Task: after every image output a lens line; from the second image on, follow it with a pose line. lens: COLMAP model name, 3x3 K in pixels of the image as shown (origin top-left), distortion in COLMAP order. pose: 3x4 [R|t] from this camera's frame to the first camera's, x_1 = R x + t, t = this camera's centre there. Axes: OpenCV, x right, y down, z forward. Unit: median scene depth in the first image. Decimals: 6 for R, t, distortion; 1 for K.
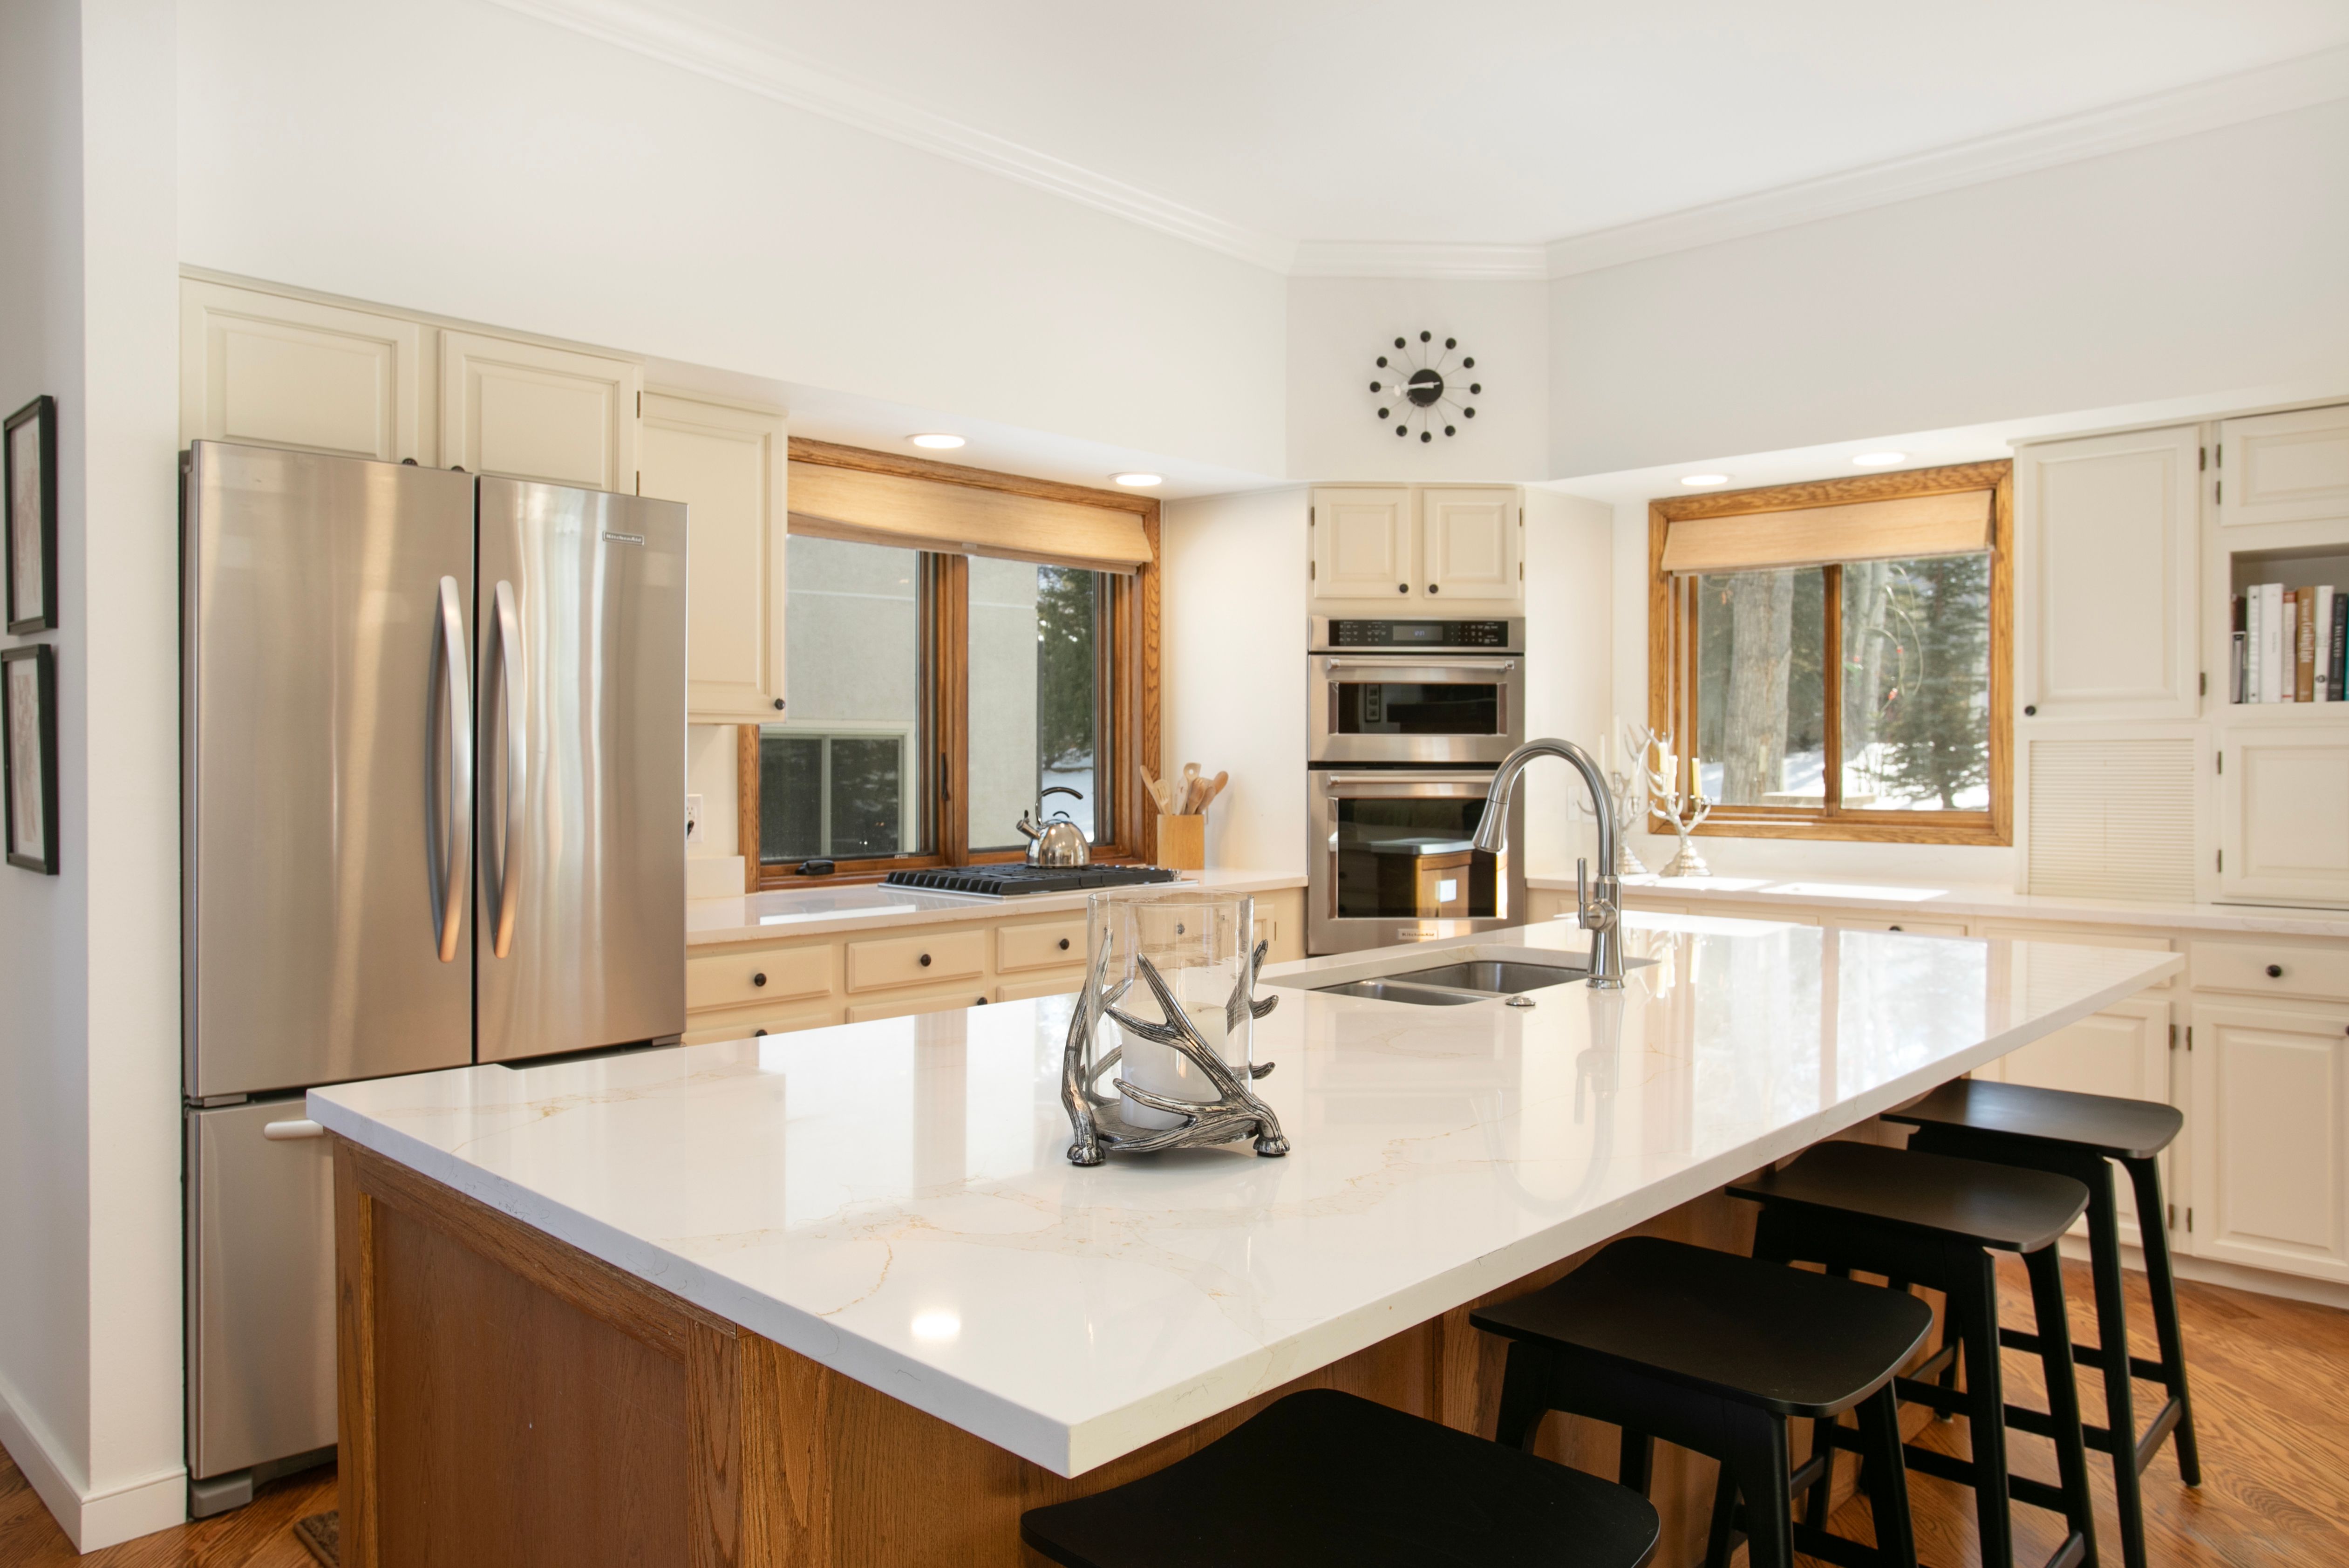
lens RADIAL K [[1639.9, 0, 1173.4], [0, 1639.9, 758.9], [0, 0, 1]] dist [-0.024002, 0.008913]
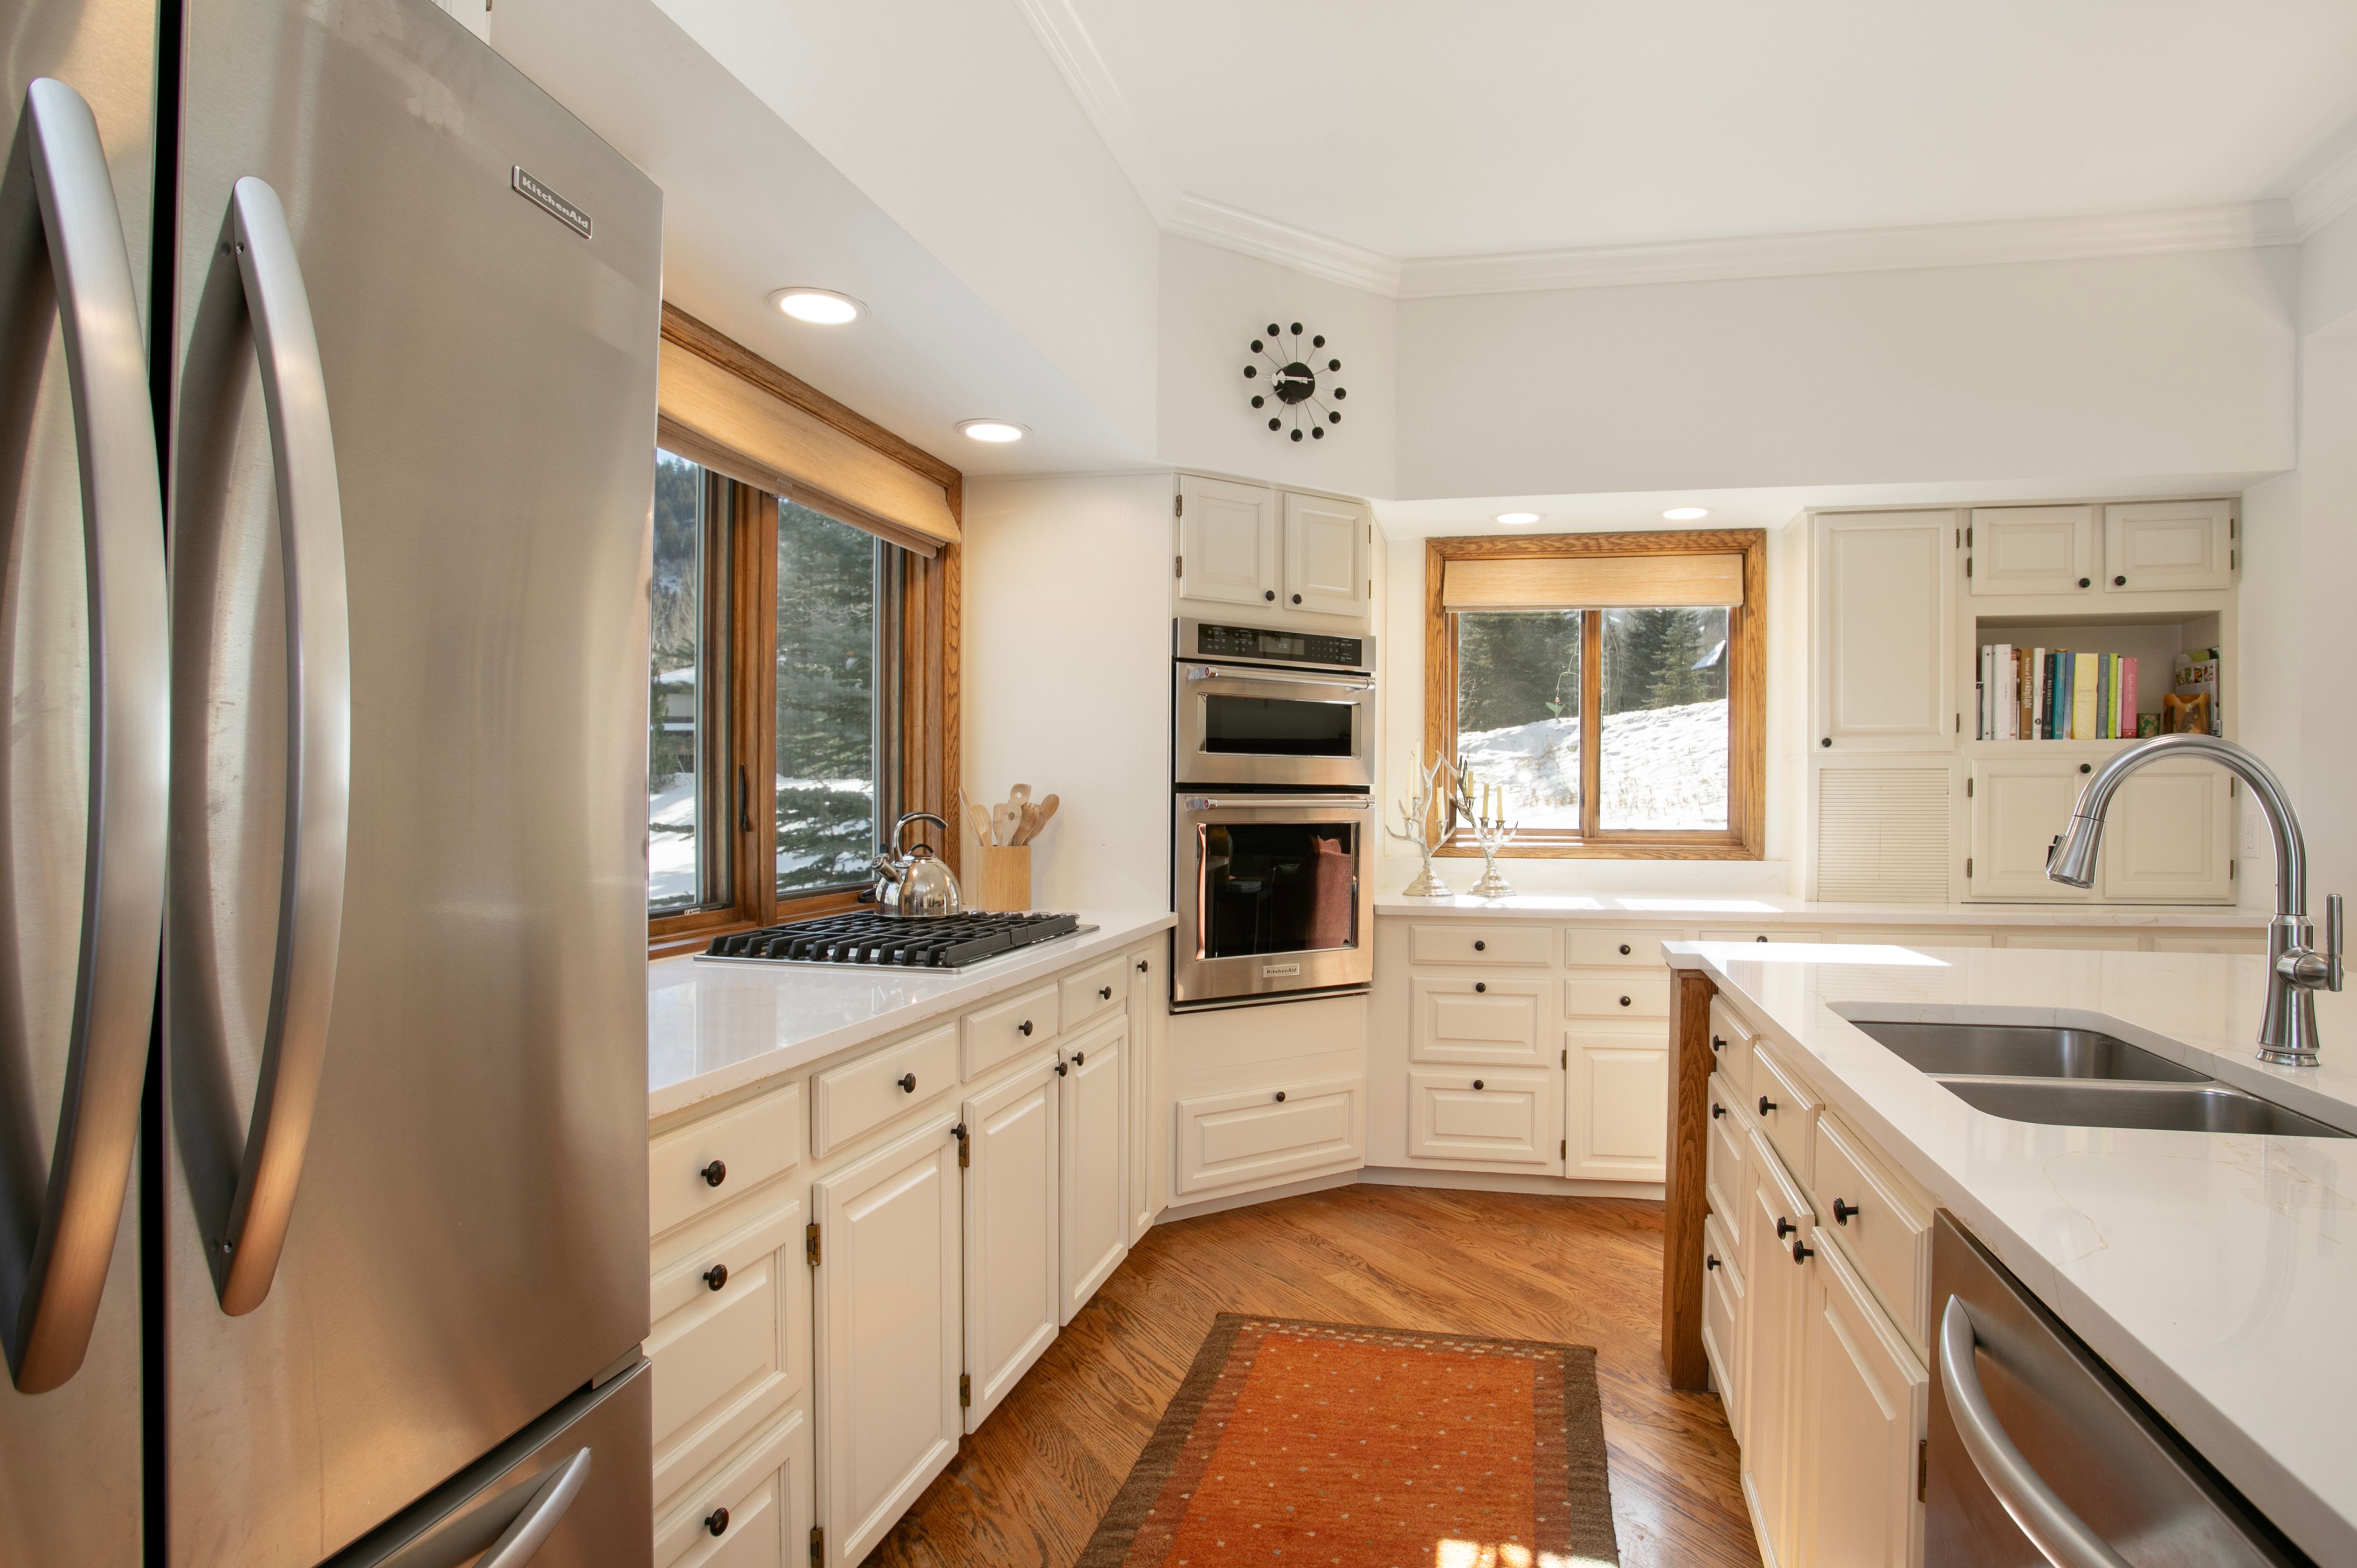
lens RADIAL K [[1235.7, 0, 1312.9], [0, 1235.7, 804.5], [0, 0, 1]] dist [-0.064813, -0.000111]
pose [[0.839529, -0.000383, 0.543315, -0.217191], [-0.003223, 0.999979, 0.005684, 0.009287], [-0.543306, -0.006523, 0.839510, 0.407395]]
